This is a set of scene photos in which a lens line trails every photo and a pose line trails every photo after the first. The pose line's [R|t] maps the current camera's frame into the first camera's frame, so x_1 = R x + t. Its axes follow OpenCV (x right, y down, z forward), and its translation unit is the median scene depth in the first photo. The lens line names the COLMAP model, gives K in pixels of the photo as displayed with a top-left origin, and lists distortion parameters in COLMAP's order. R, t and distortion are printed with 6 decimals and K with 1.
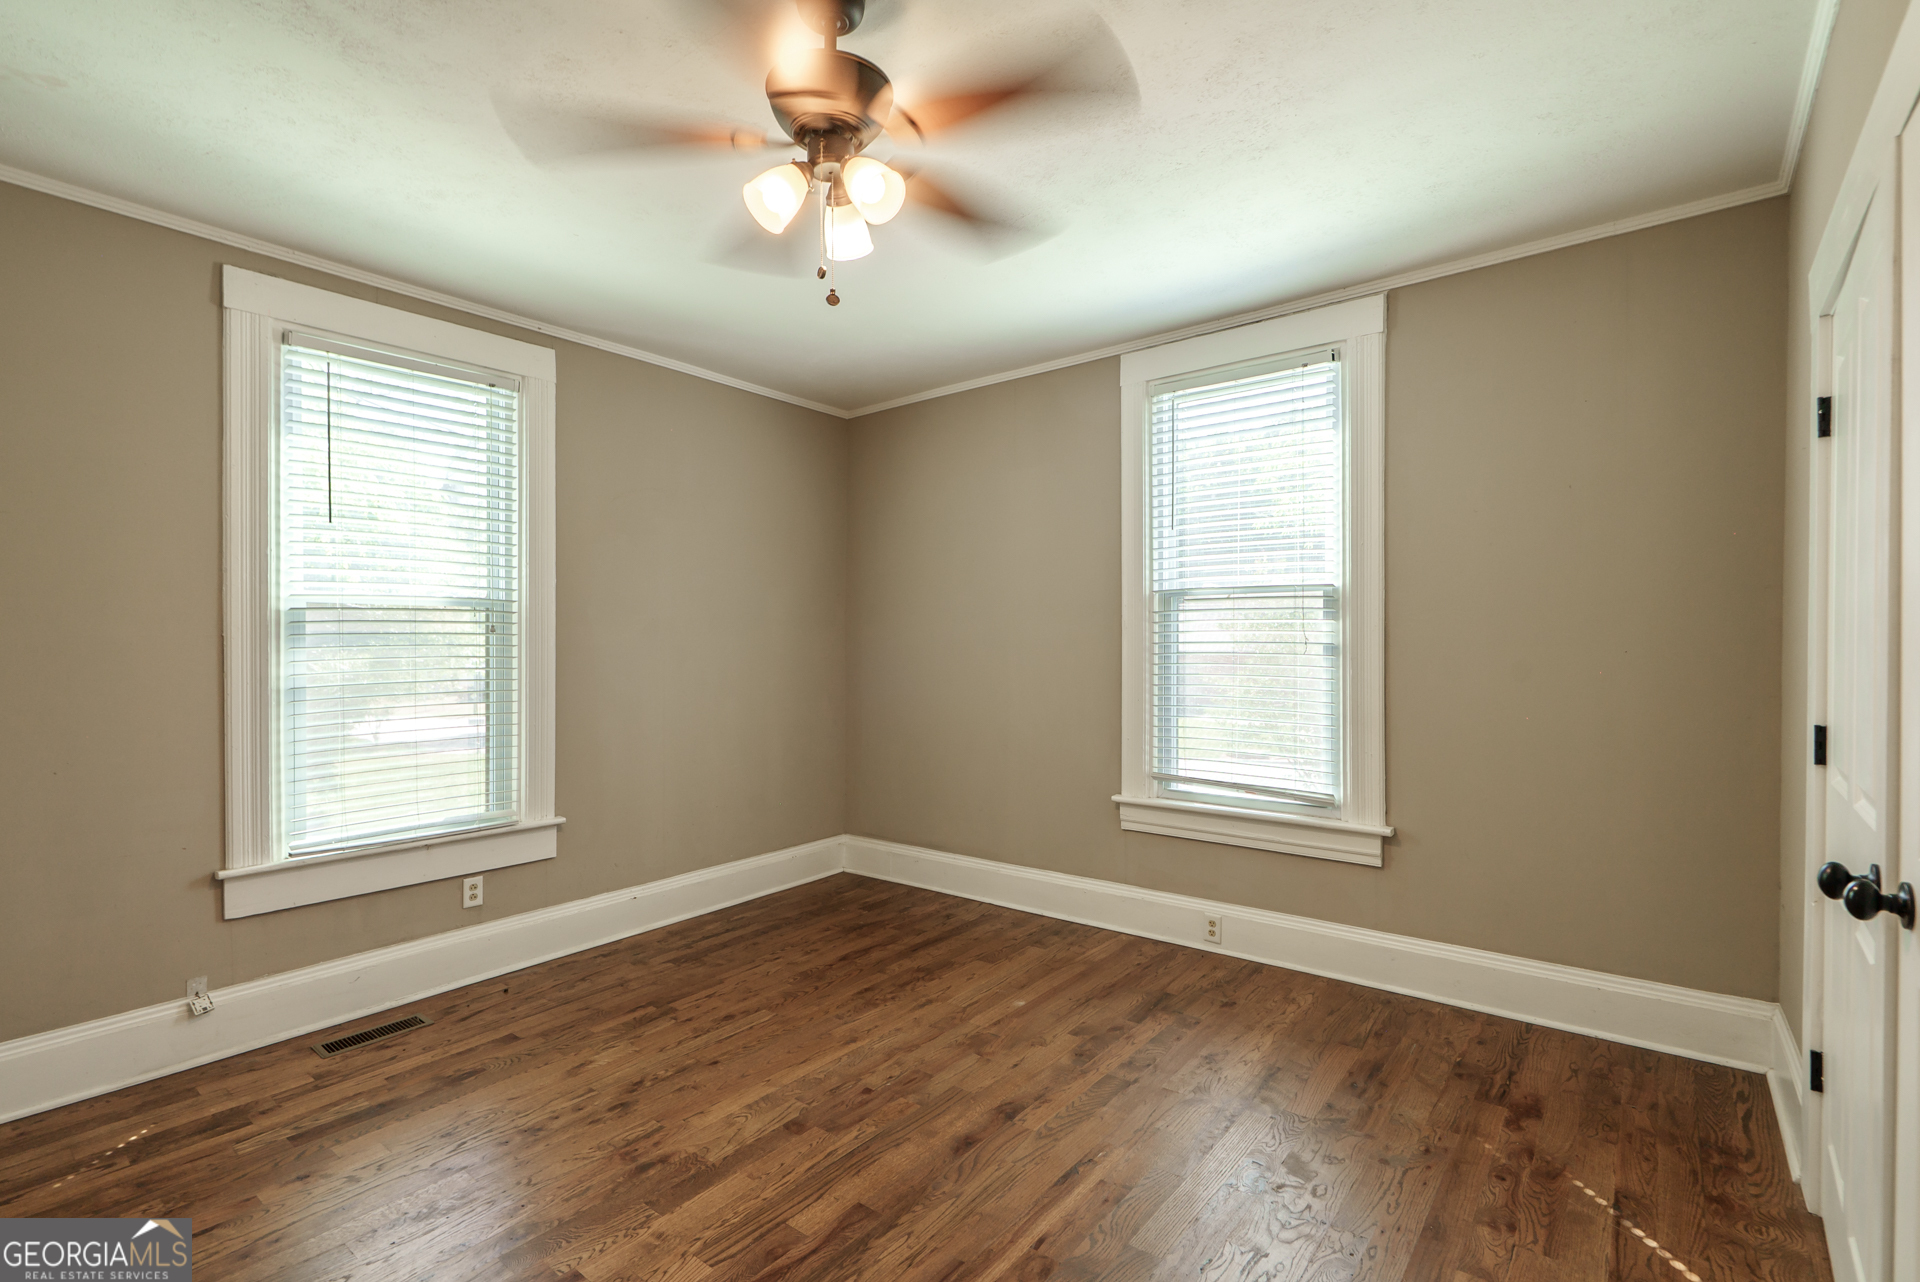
lens RADIAL K [[882.0, 0, 966.9], [0, 882.0, 655.2], [0, 0, 1]] dist [-0.001928, -0.000137]
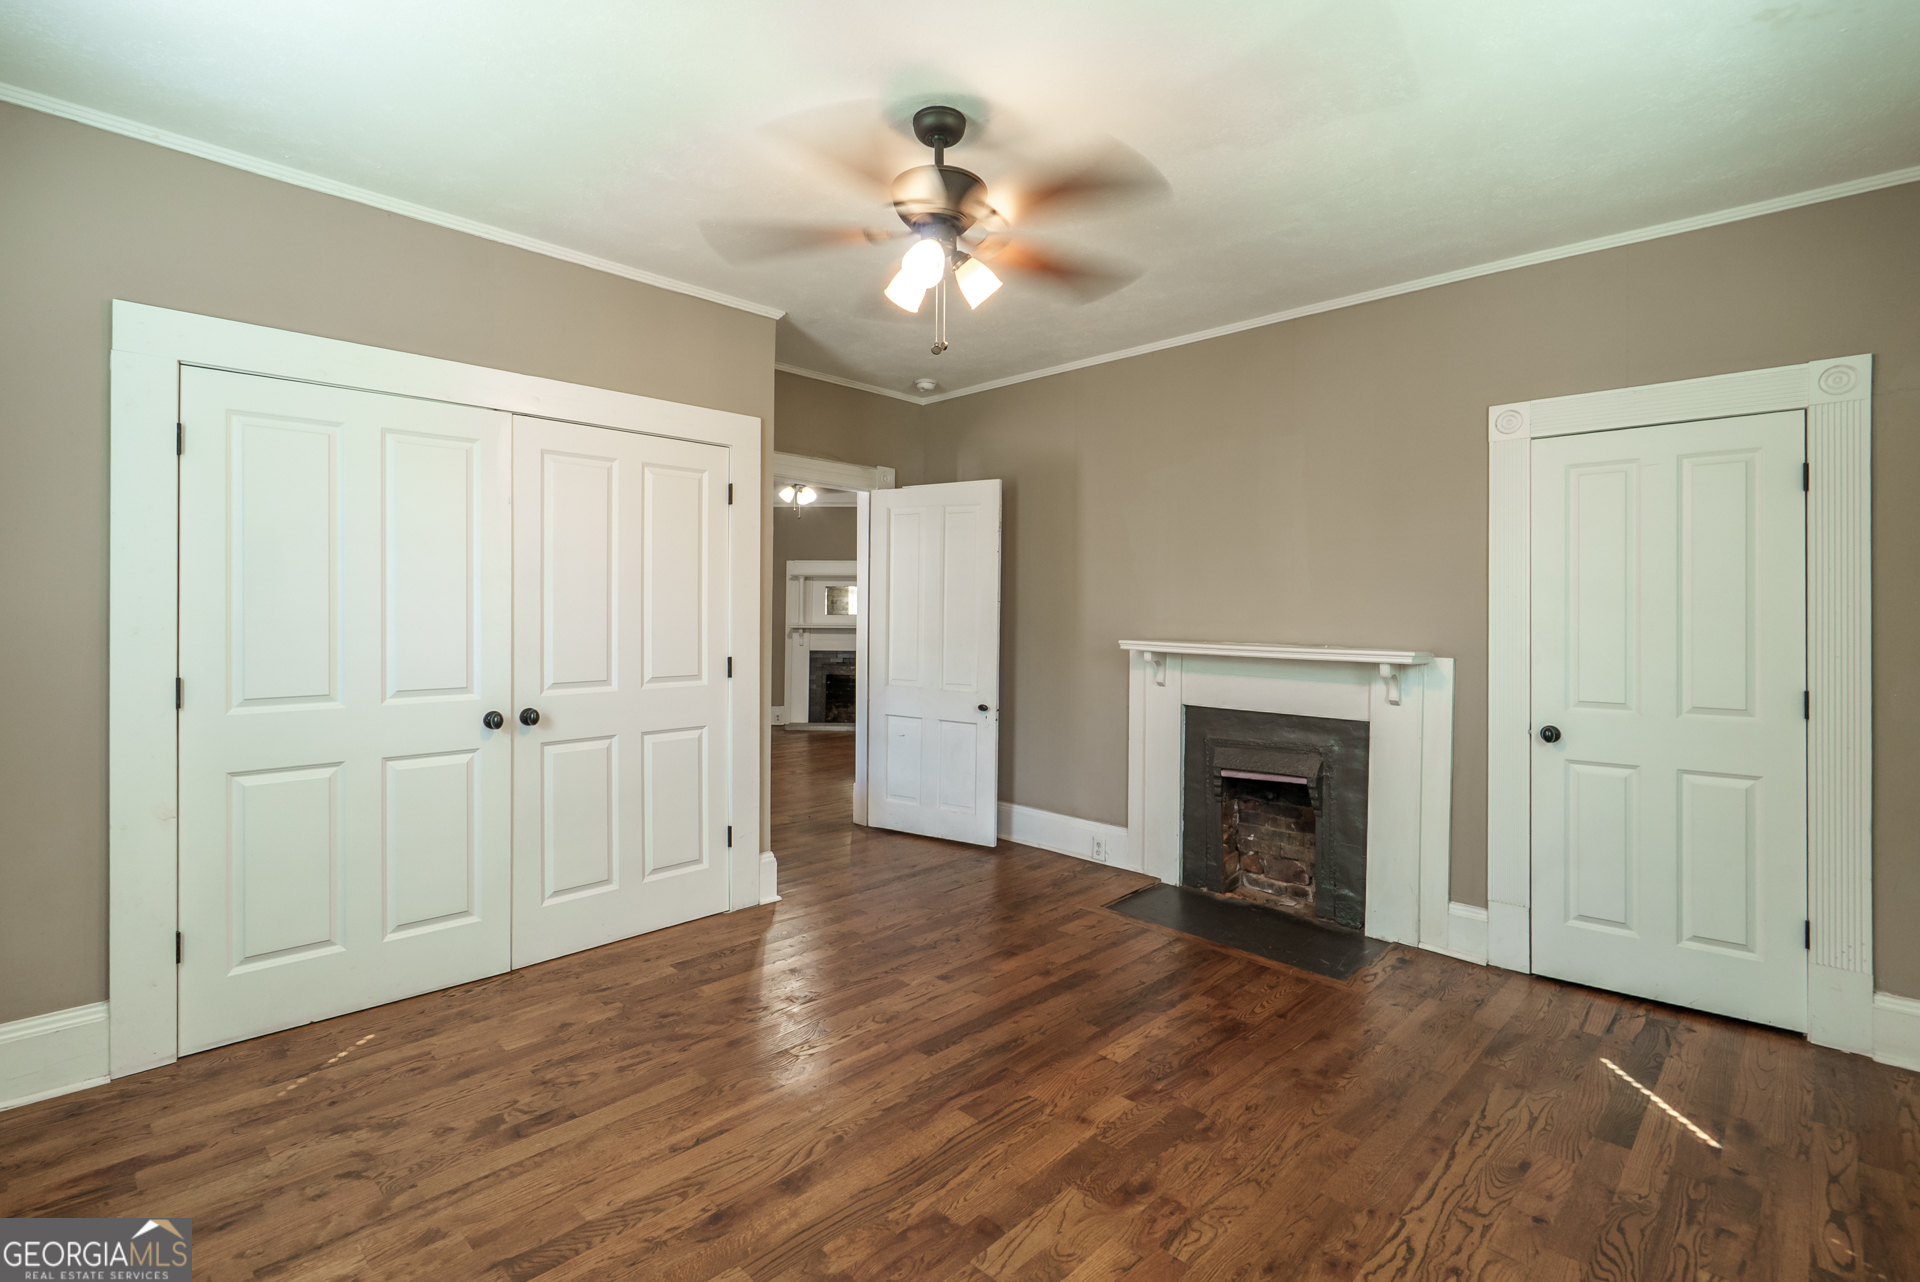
lens RADIAL K [[882.0, 0, 966.9], [0, 882.0, 655.2], [0, 0, 1]] dist [-0.001928, -0.000137]
pose [[-0.994948, -0.004344, 0.100296, -0.274974], [0.000437, 0.998867, 0.047592, -0.012952], [-0.100390, 0.047395, -0.993819, 1.915467]]
